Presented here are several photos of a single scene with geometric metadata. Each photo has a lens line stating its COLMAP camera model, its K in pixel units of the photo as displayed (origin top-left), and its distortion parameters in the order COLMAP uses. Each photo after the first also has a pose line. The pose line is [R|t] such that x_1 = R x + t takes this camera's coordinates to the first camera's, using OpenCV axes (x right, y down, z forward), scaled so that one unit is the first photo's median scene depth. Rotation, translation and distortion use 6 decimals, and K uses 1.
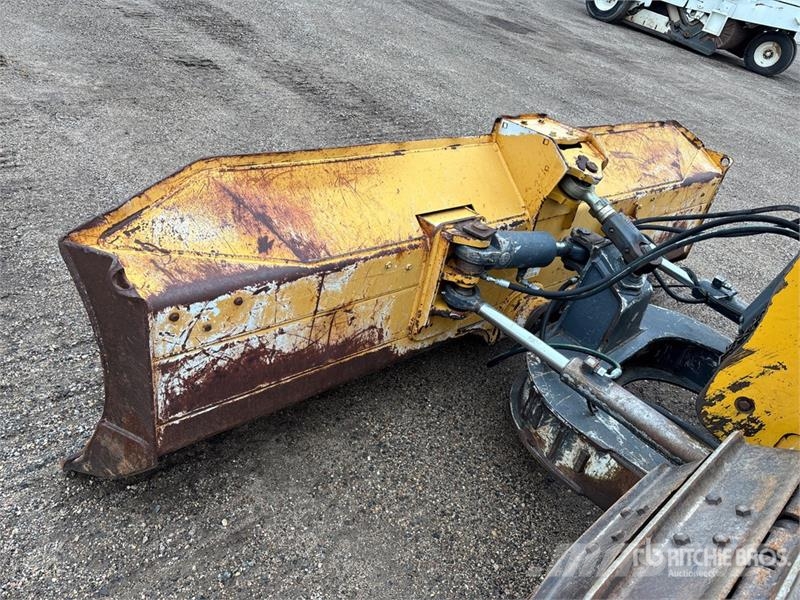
lens RADIAL K [[612.2, 0, 415.4], [0, 612.2, 299.9], [0, 0, 1]] dist [0.032219, -0.008051]
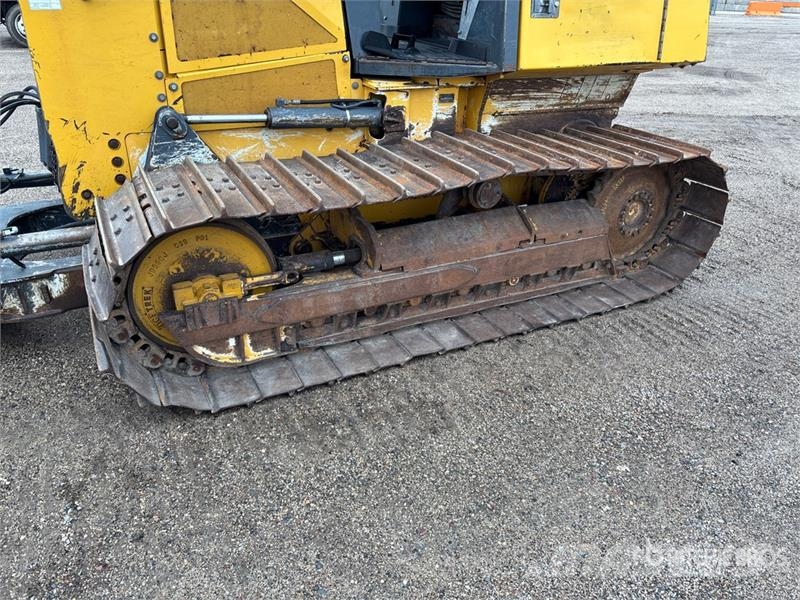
lens RADIAL K [[612.2, 0, 415.4], [0, 612.2, 299.9], [0, 0, 1]] dist [0.032219, -0.008051]
pose [[0.283025, -0.651901, 0.703507, -0.526064], [0.559525, 0.707972, 0.430938, 0.123851], [-0.778992, 0.271664, 0.565129, -0.527307]]
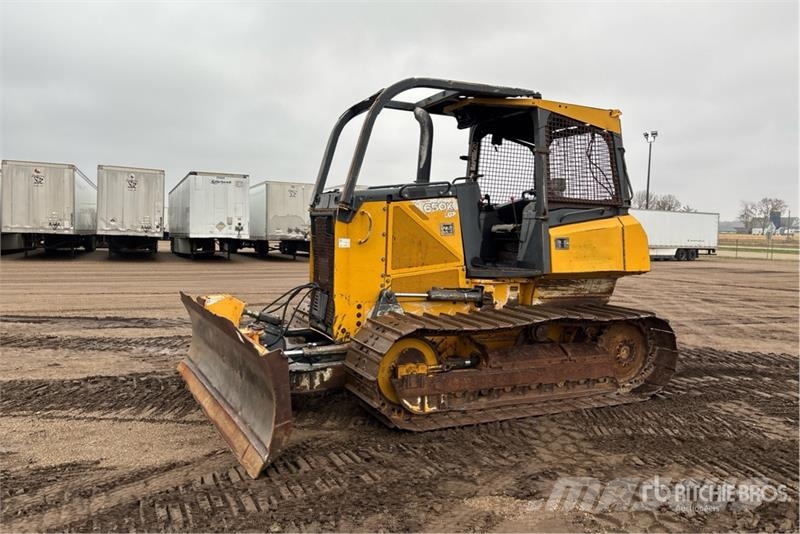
lens RADIAL K [[643.8, 0, 398.7], [0, 643.8, 252.5], [0, 0, 1]] dist [0.032742, -0.042732]
pose [[0.315154, -0.287354, 0.904492, -2.160185], [0.572631, 0.817598, 0.060226, -0.199205], [-0.756817, 0.498959, 0.422218, -0.853855]]
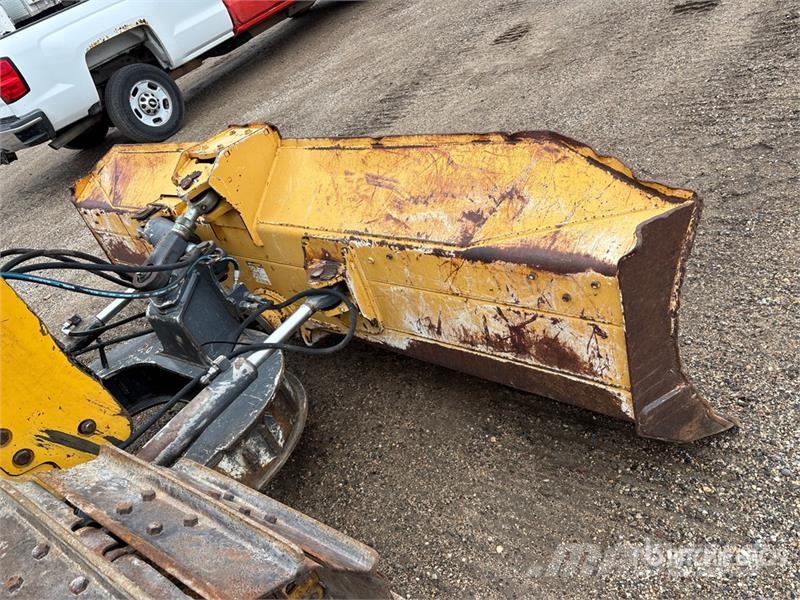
lens RADIAL K [[612.2, 0, 415.4], [0, 612.2, 299.9], [0, 0, 1]] dist [0.032219, -0.008051]
pose [[0.116461, 0.341869, -0.932503, 1.527002], [-0.215625, 0.925202, 0.312262, -0.498814], [0.969506, 0.164704, 0.181466, 1.390977]]
